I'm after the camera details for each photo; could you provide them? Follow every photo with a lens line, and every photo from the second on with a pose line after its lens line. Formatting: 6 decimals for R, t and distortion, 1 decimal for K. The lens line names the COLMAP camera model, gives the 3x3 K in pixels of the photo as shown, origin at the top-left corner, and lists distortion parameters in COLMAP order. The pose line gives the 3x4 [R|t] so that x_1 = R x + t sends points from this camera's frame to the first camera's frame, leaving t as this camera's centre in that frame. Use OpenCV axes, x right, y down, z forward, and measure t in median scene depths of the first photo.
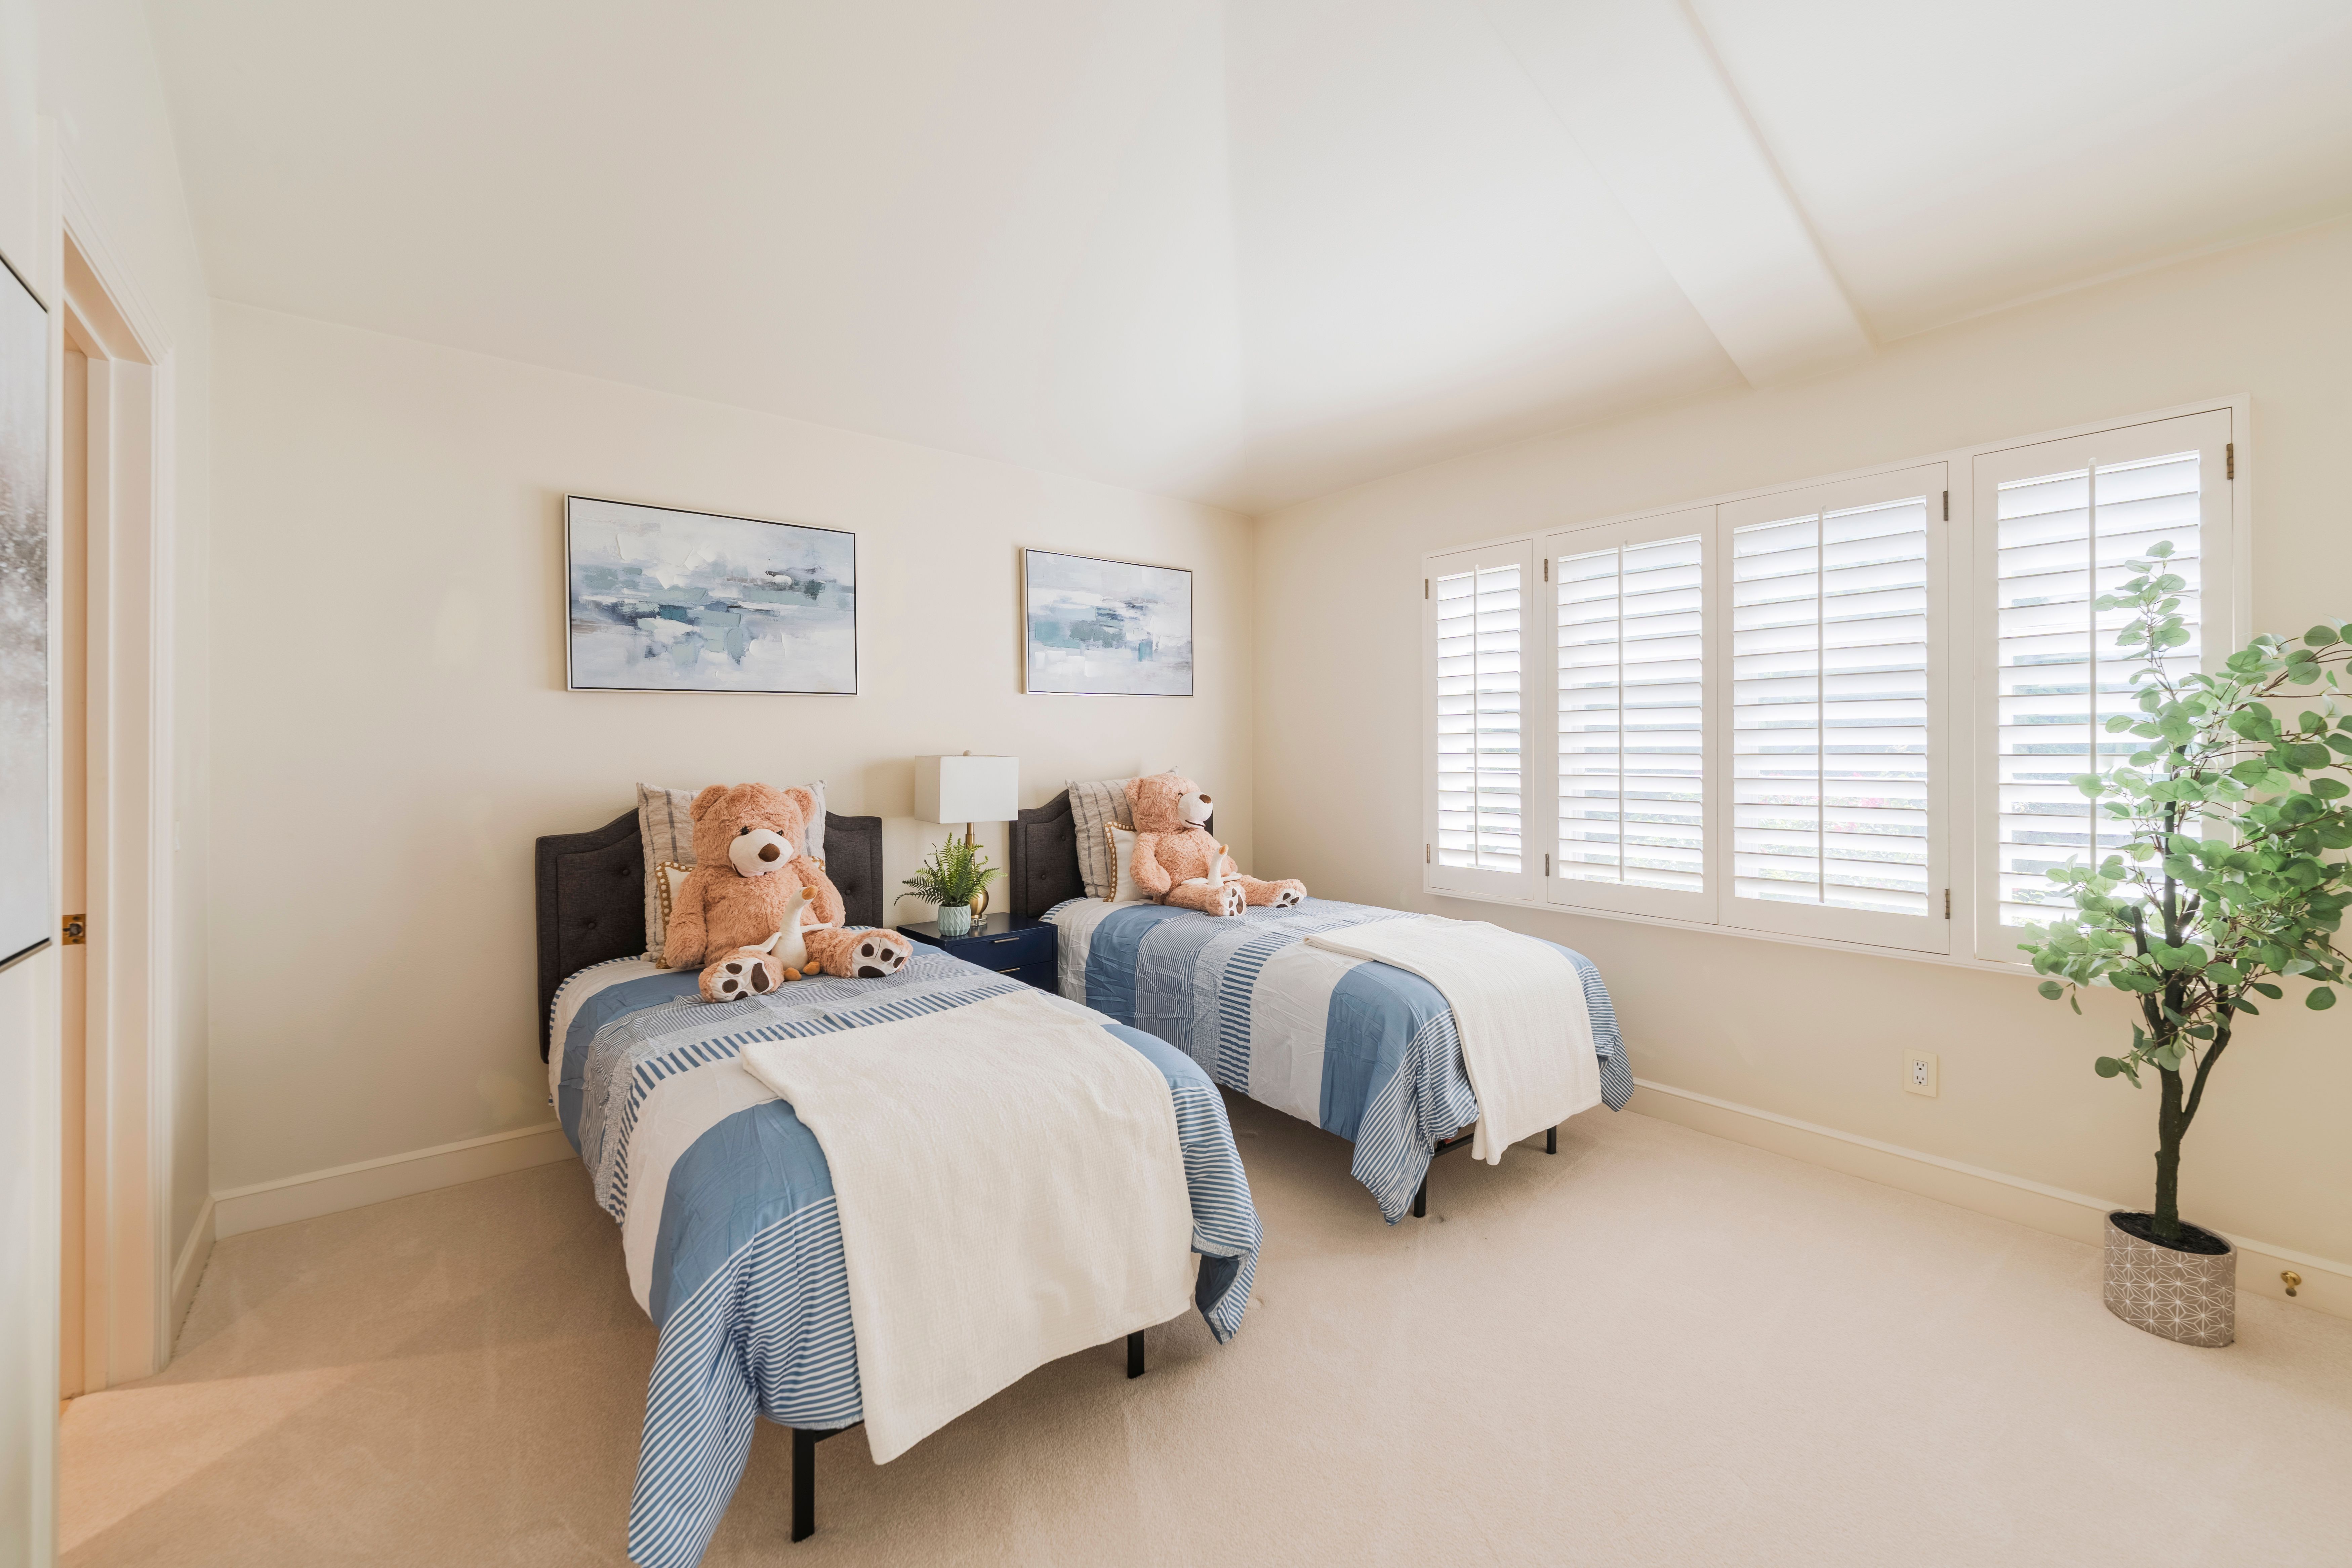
lens RADIAL K [[954.4, 0, 1176.3], [0, 954.4, 764.7], [0, 0, 1]] dist [-0.000916, -0.000332]
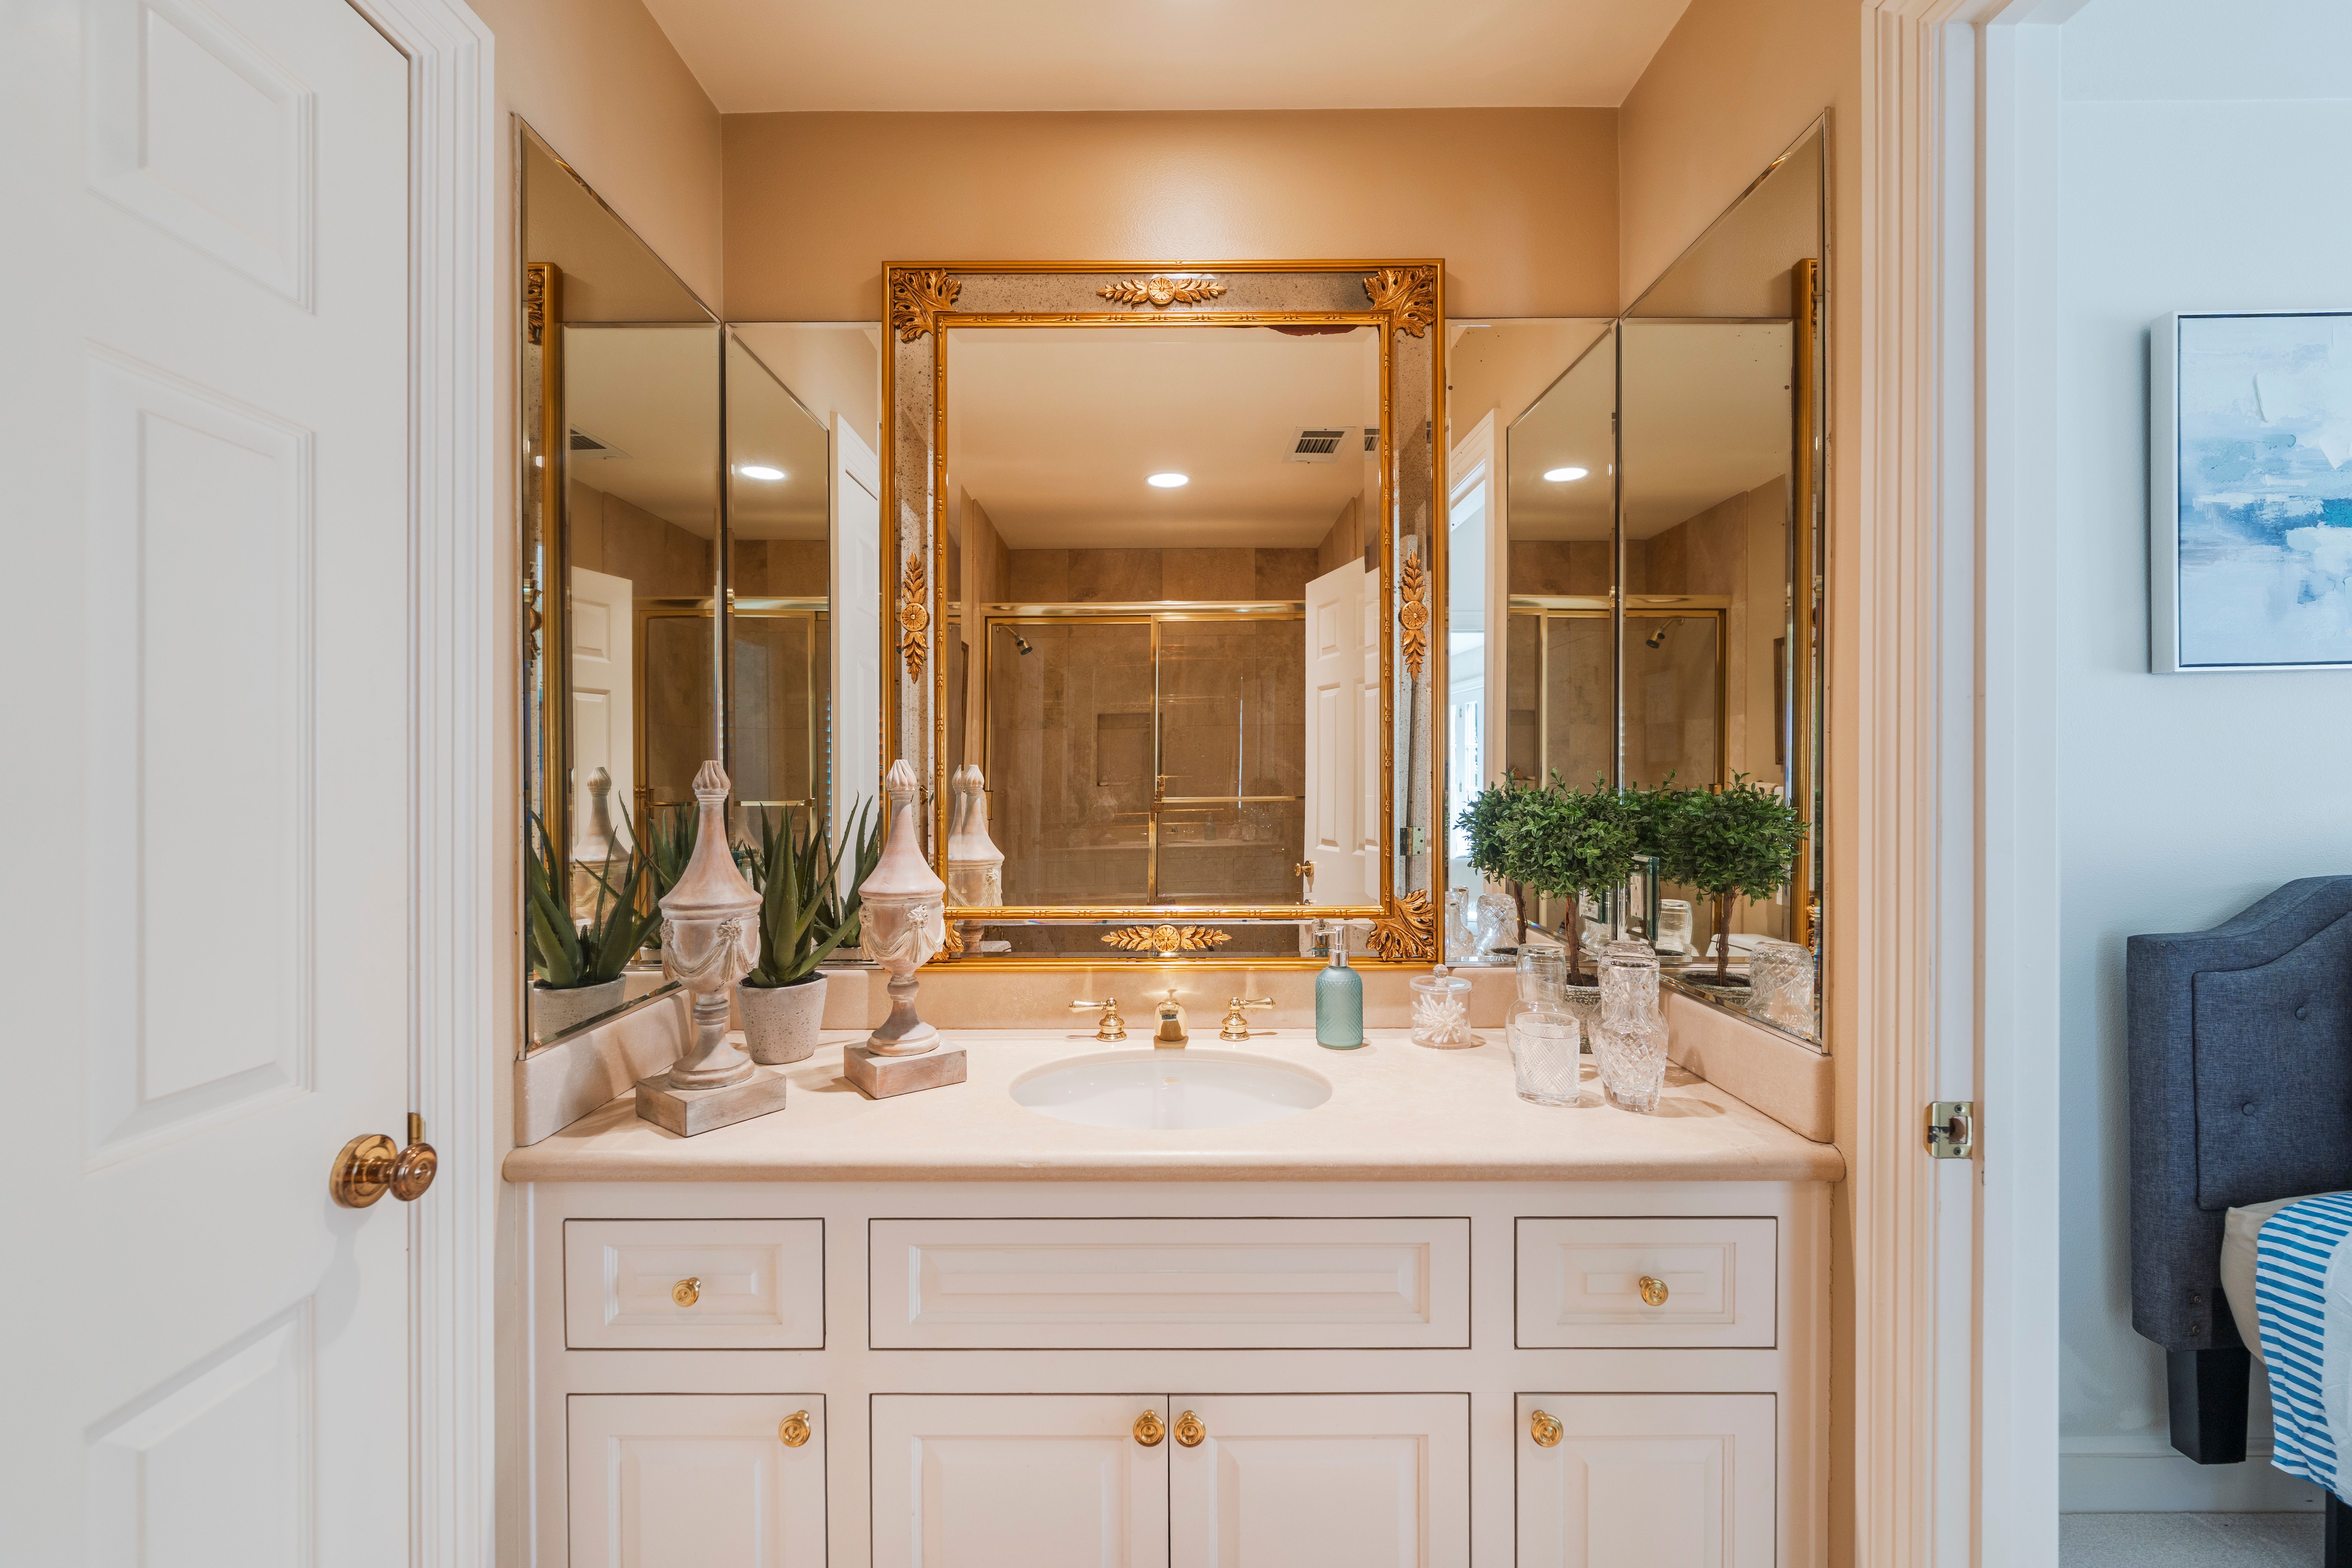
lens RADIAL K [[954.4, 0, 1173.3], [0, 954.4, 783.9], [0, 0, 1]] dist [-0.000916, -0.000332]
pose [[0.776843, 0.001720, -0.629692, -0.716979], [-0.002846, 0.999996, -0.000779, -0.010524], [0.629688, 0.002397, 0.776845, 0.203330]]
